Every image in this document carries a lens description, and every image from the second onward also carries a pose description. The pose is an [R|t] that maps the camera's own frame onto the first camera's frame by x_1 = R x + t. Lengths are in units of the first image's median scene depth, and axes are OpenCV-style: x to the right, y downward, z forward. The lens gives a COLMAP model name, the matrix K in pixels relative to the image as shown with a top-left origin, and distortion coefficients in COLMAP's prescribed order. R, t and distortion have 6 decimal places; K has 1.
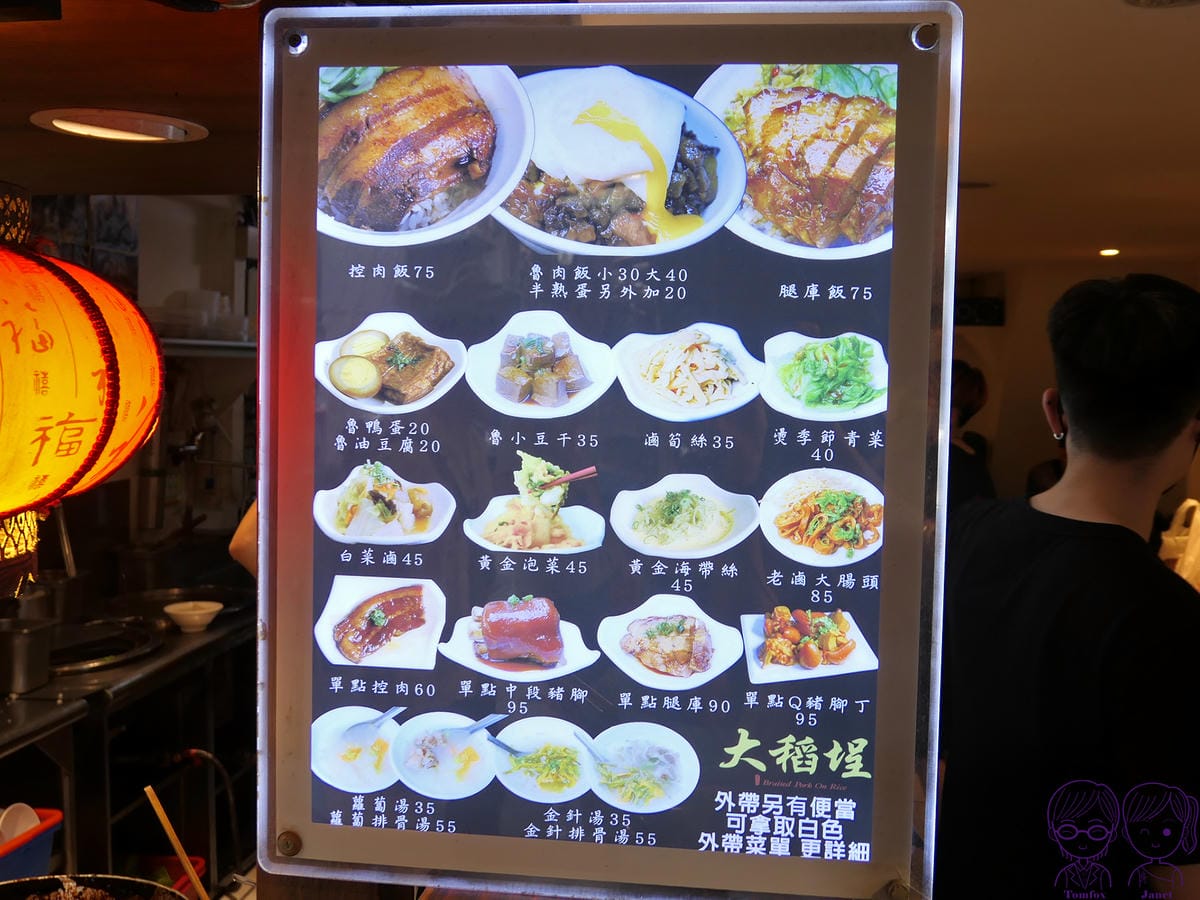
lens RADIAL K [[974.9, 0, 600.0], [0, 974.9, 450.0], [0, 0, 1]] dist [-0.006427, -0.005513]
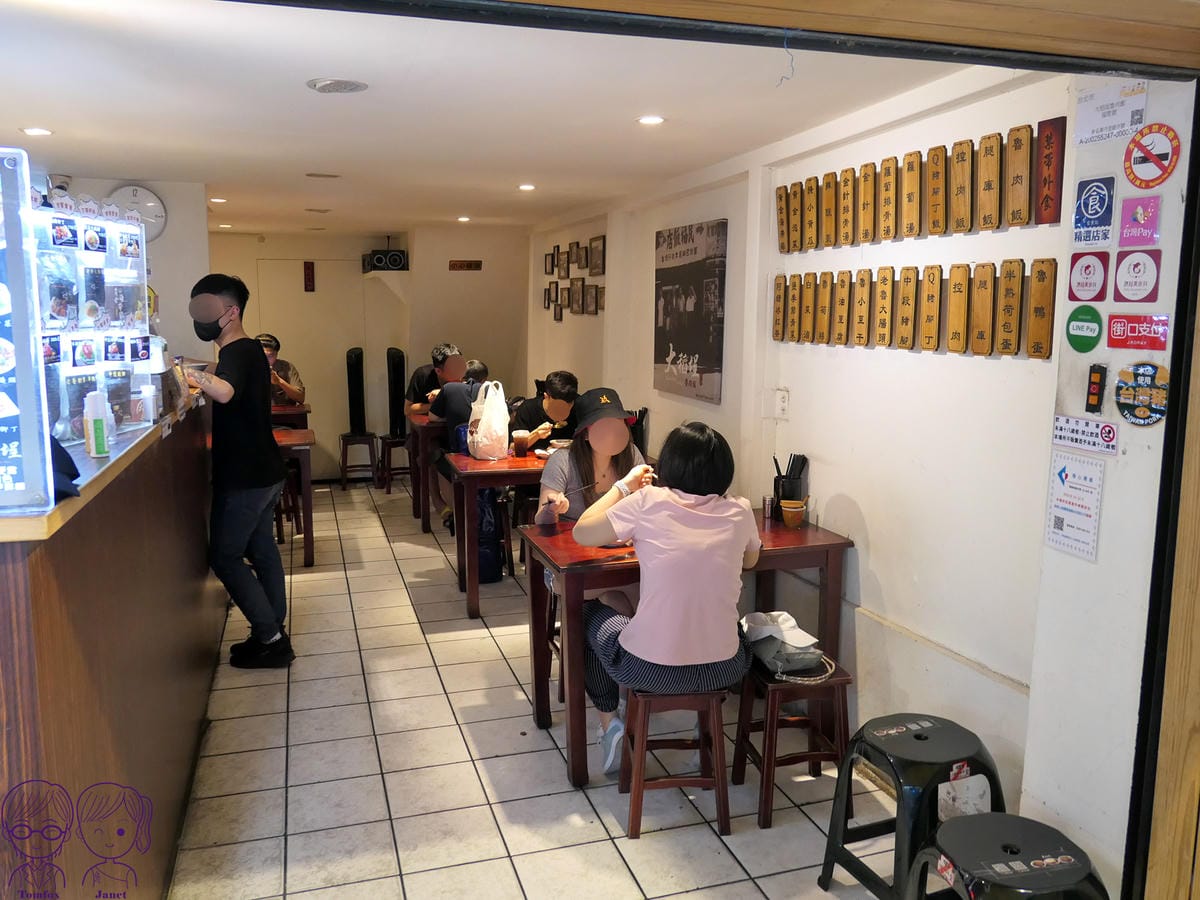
lens RADIAL K [[974.9, 0, 600.0], [0, 974.9, 450.0], [0, 0, 1]] dist [-0.006427, -0.005513]
pose [[0.921650, -0.076278, 0.380452, 0.706426], [0.032312, 0.992169, 0.120647, 0.059147], [-0.386675, -0.098901, 0.916897, -1.922226]]
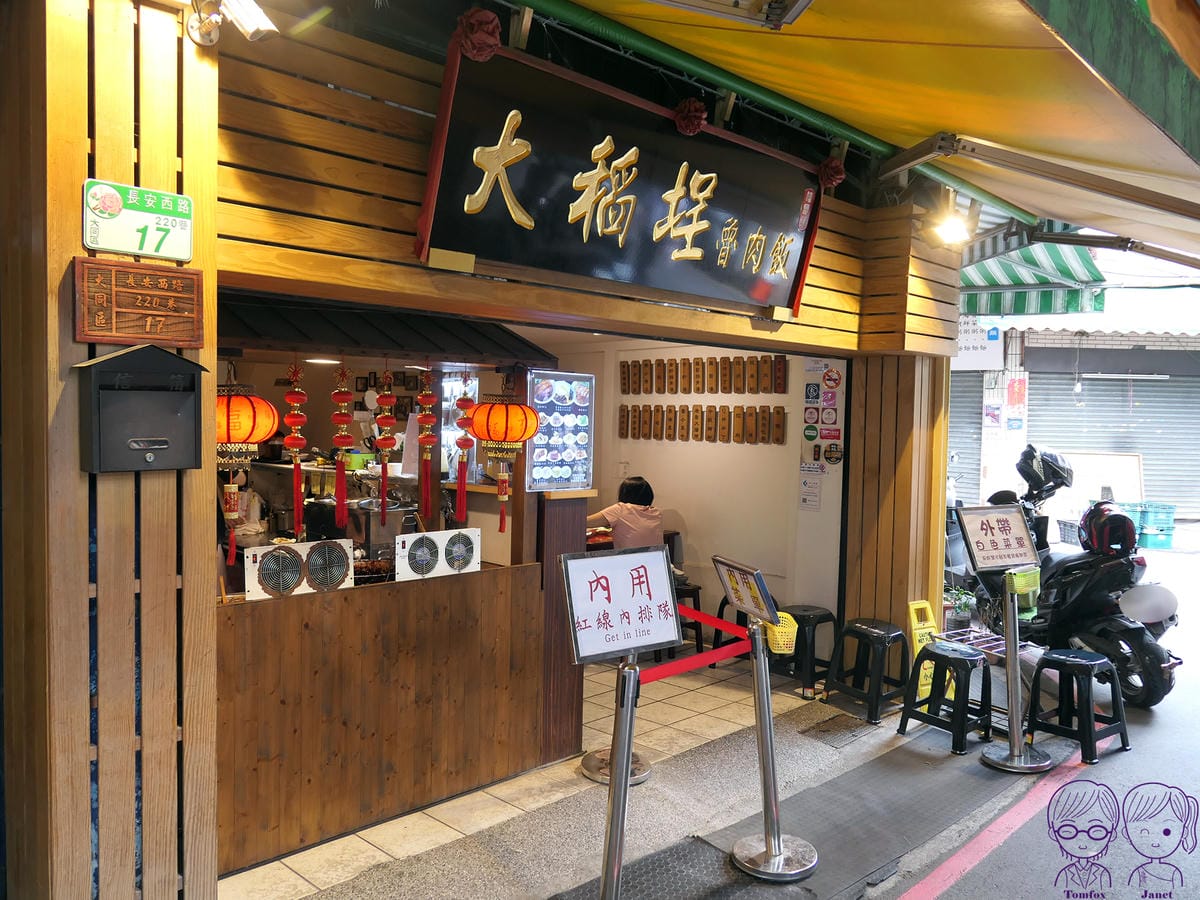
lens RADIAL K [[974.9, 0, 600.0], [0, 974.9, 450.0], [0, 0, 1]] dist [-0.006427, -0.005513]
pose [[0.614315, -0.036756, 0.788204, -5.870784], [0.020845, 0.999322, 0.030355, -0.073022], [-0.788786, -0.002217, 0.614664, -3.947472]]
